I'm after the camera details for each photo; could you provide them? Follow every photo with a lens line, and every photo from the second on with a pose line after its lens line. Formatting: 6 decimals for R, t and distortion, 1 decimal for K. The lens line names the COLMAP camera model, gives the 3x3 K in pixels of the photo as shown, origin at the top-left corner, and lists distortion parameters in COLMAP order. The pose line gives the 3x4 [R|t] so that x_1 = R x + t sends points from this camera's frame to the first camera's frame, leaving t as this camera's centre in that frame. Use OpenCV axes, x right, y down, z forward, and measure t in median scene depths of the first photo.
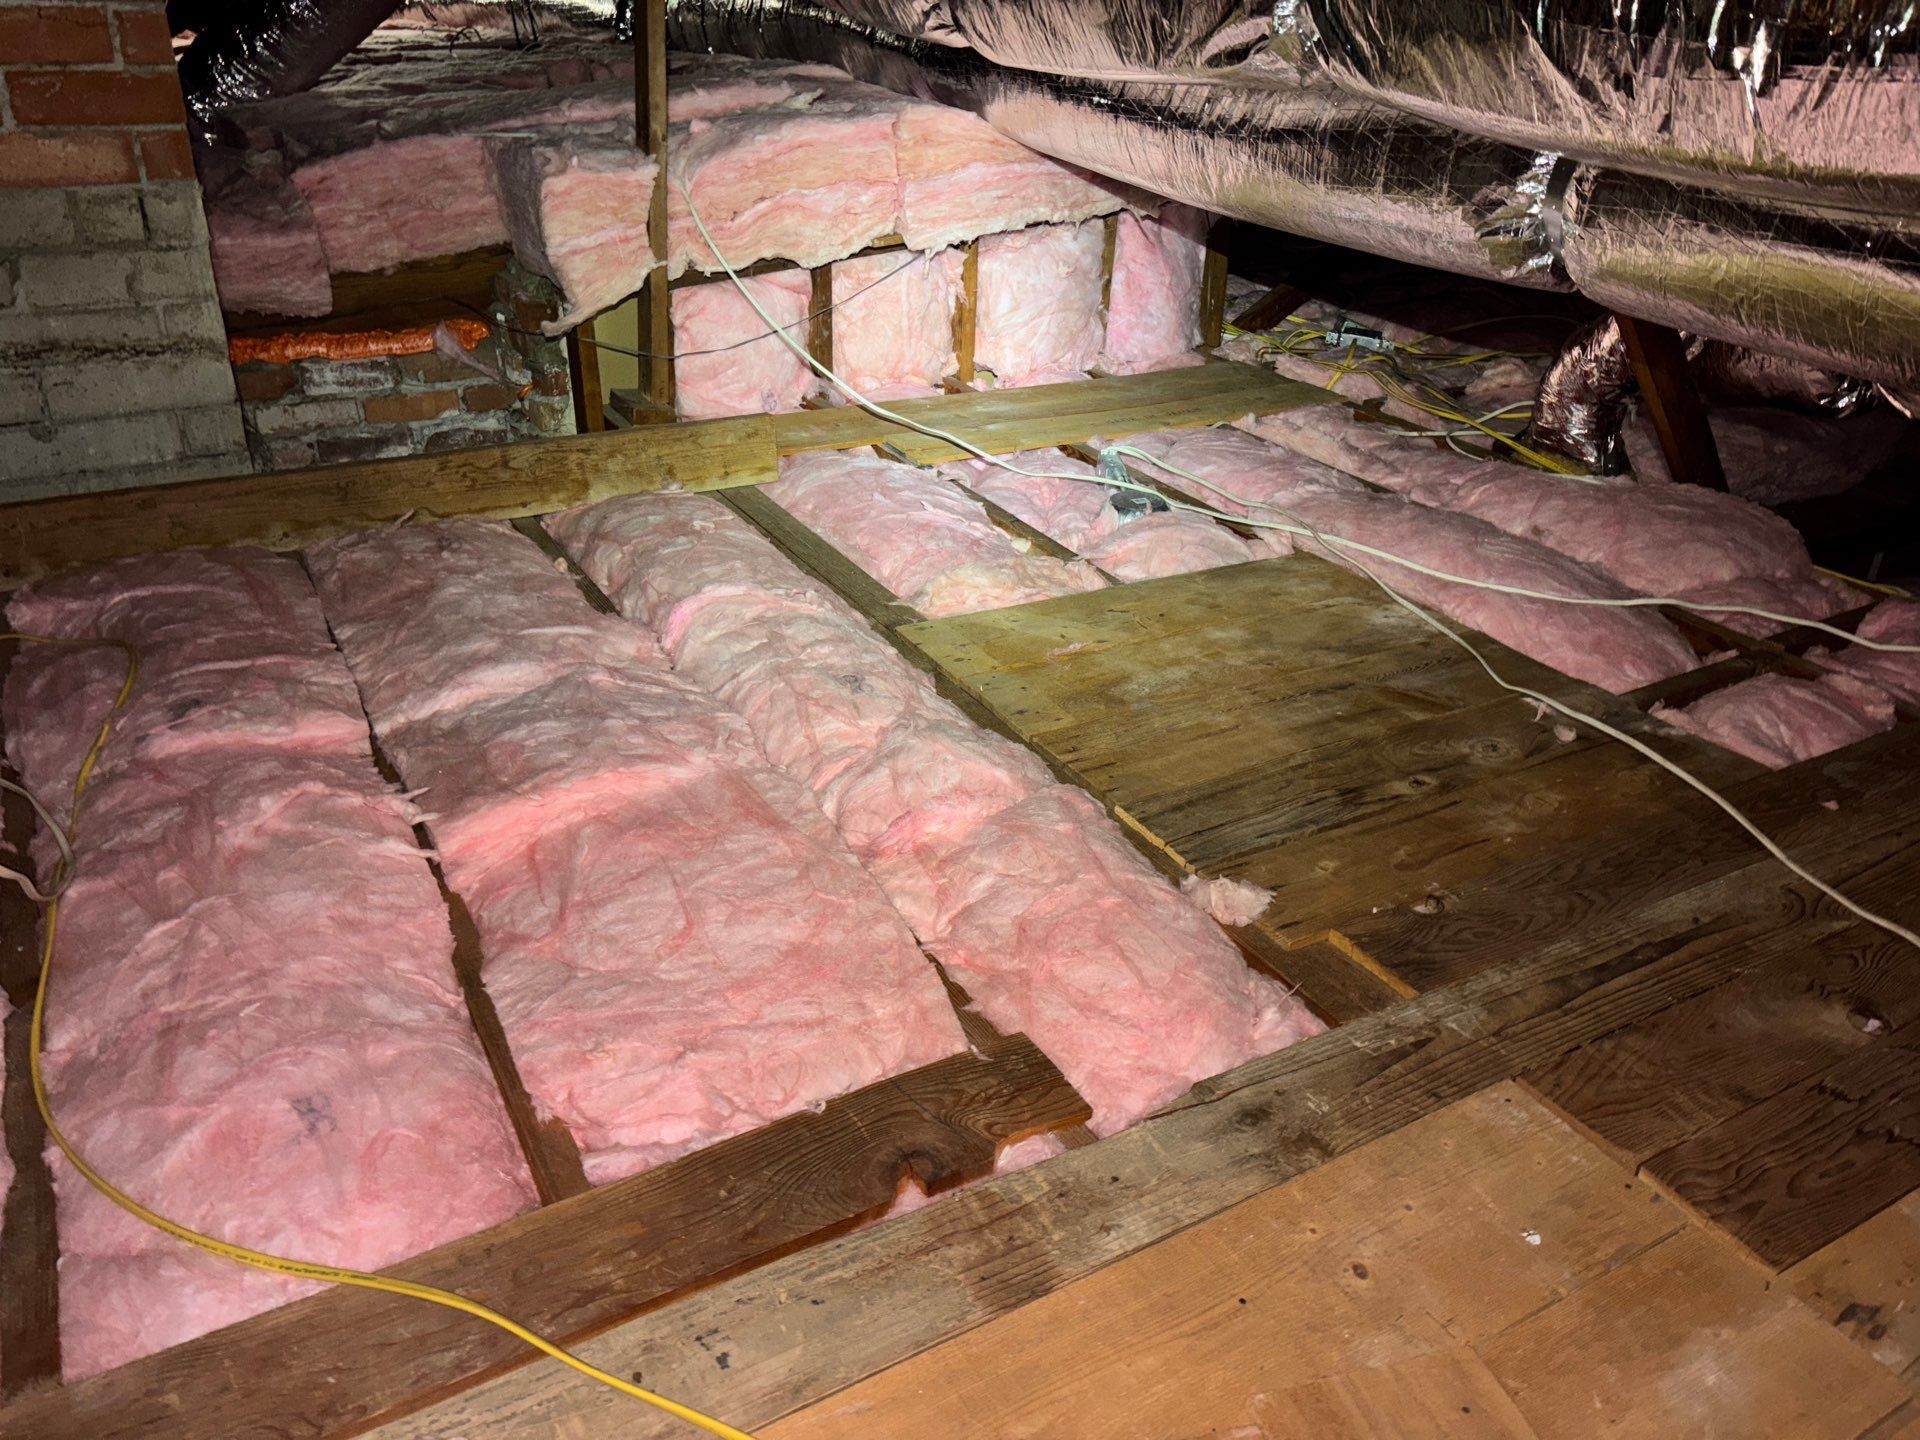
lens RADIAL K [[1435.3, 0, 955.6], [0, 1435.3, 715.4], [0, 0, 1]] dist [0.018021, -0.034679]
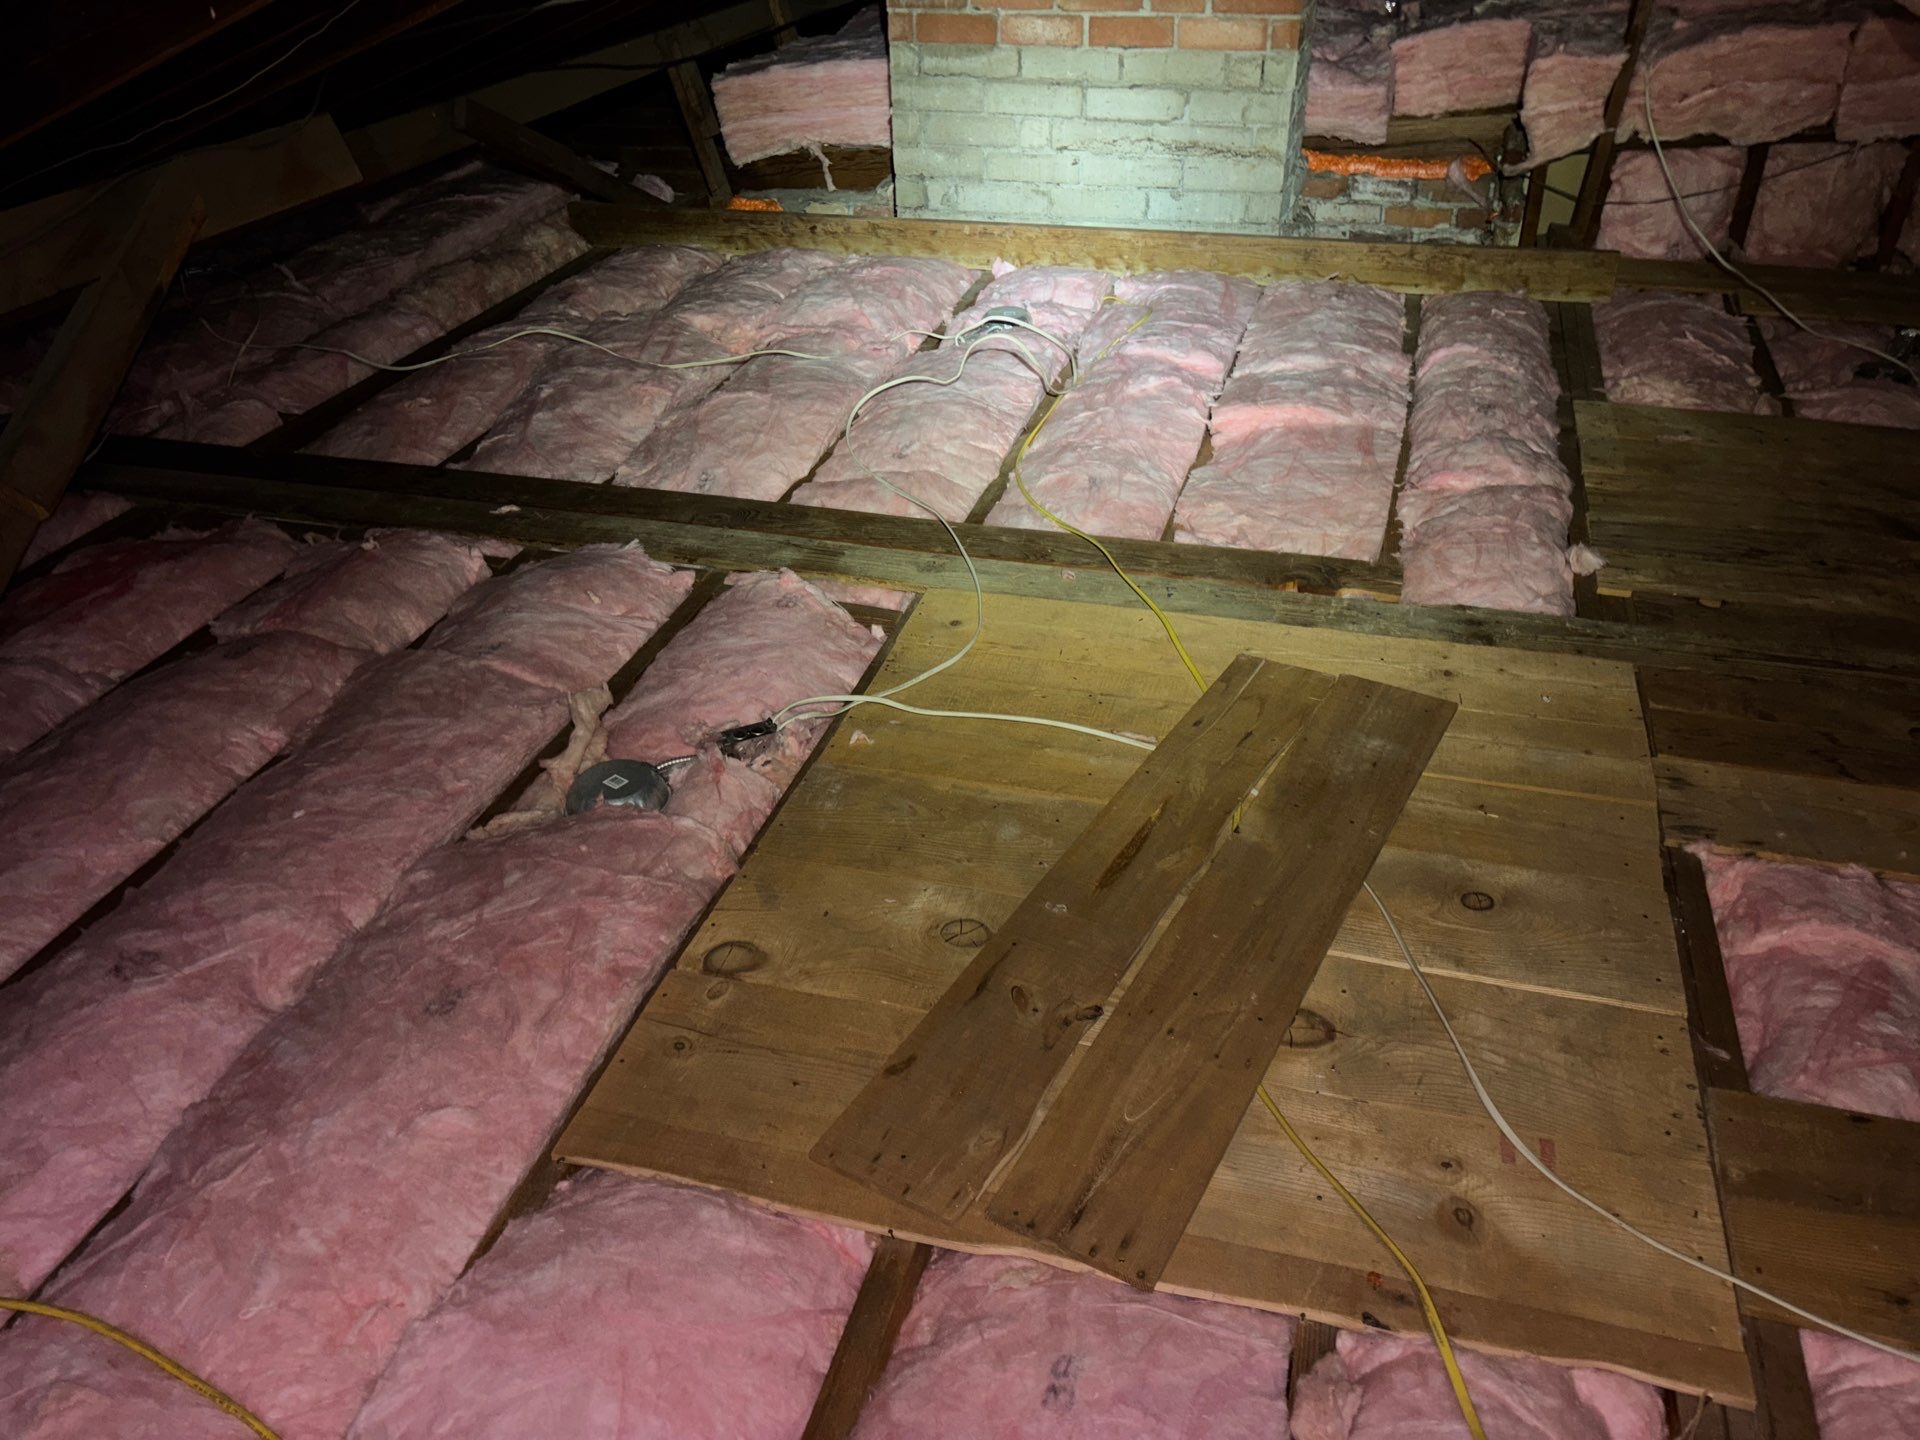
lens RADIAL K [[1435.3, 0, 953.8], [0, 1435.3, 724.9], [0, 0, 1]] dist [0.018021, -0.034679]
pose [[0.680491, 0.359061, -0.638754, 0.466875], [-0.287951, 0.932622, 0.217485, 0.088819], [0.673807, 0.035933, 0.738033, -0.394644]]
